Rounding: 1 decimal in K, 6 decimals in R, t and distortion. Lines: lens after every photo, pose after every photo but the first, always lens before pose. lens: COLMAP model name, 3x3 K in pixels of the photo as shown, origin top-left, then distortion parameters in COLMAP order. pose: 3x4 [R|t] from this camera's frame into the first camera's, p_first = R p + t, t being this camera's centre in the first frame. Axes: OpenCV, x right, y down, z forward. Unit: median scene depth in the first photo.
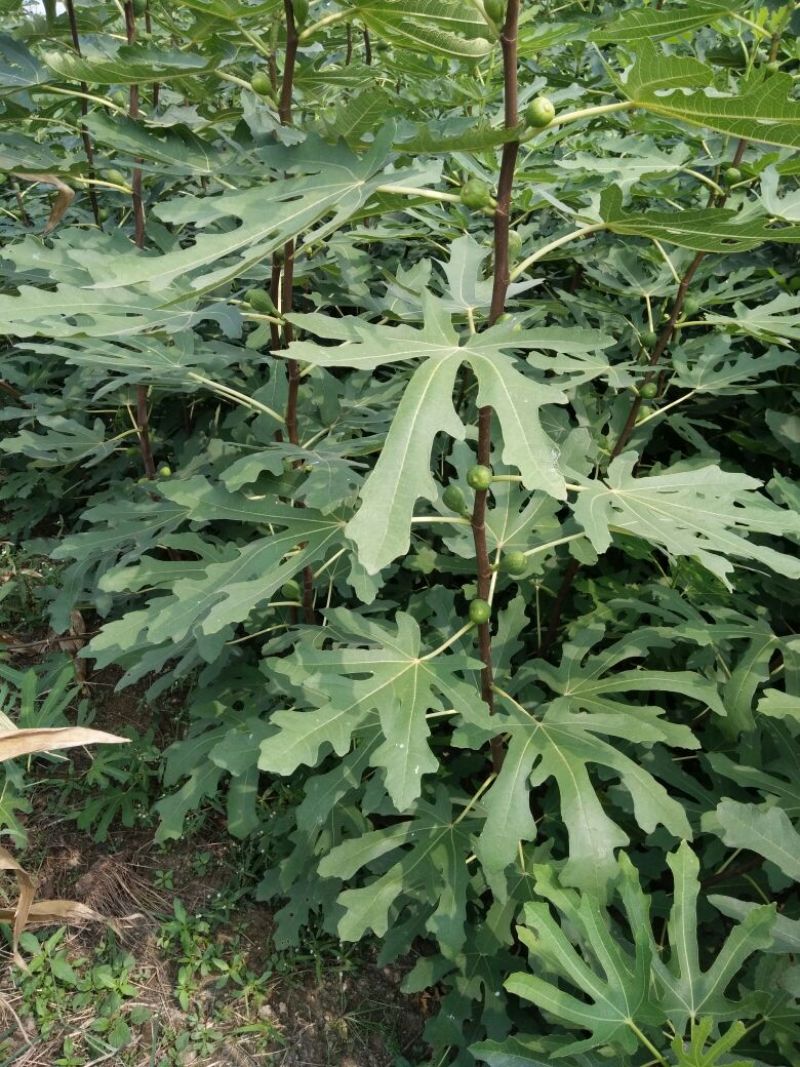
lens RADIAL K [[863.6, 0, 400.0], [0, 863.6, 533.5], [0, 0, 1]] dist [0.098726, -0.101741]
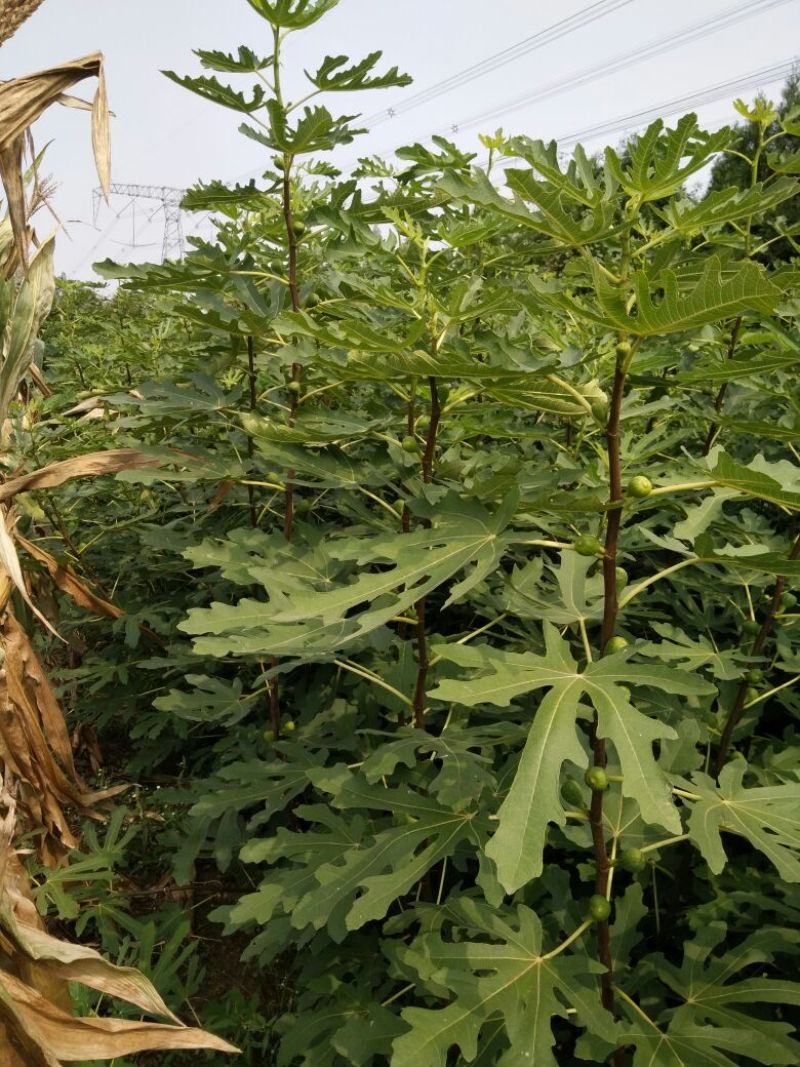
lens RADIAL K [[863.6, 0, 400.0], [0, 863.6, 533.5], [0, 0, 1]] dist [0.098726, -0.101741]
pose [[0.993422, 0.005685, -0.114372, -0.027717], [-0.034262, 0.967770, -0.249493, -0.075109], [0.109267, 0.251770, 0.961599, -0.151940]]
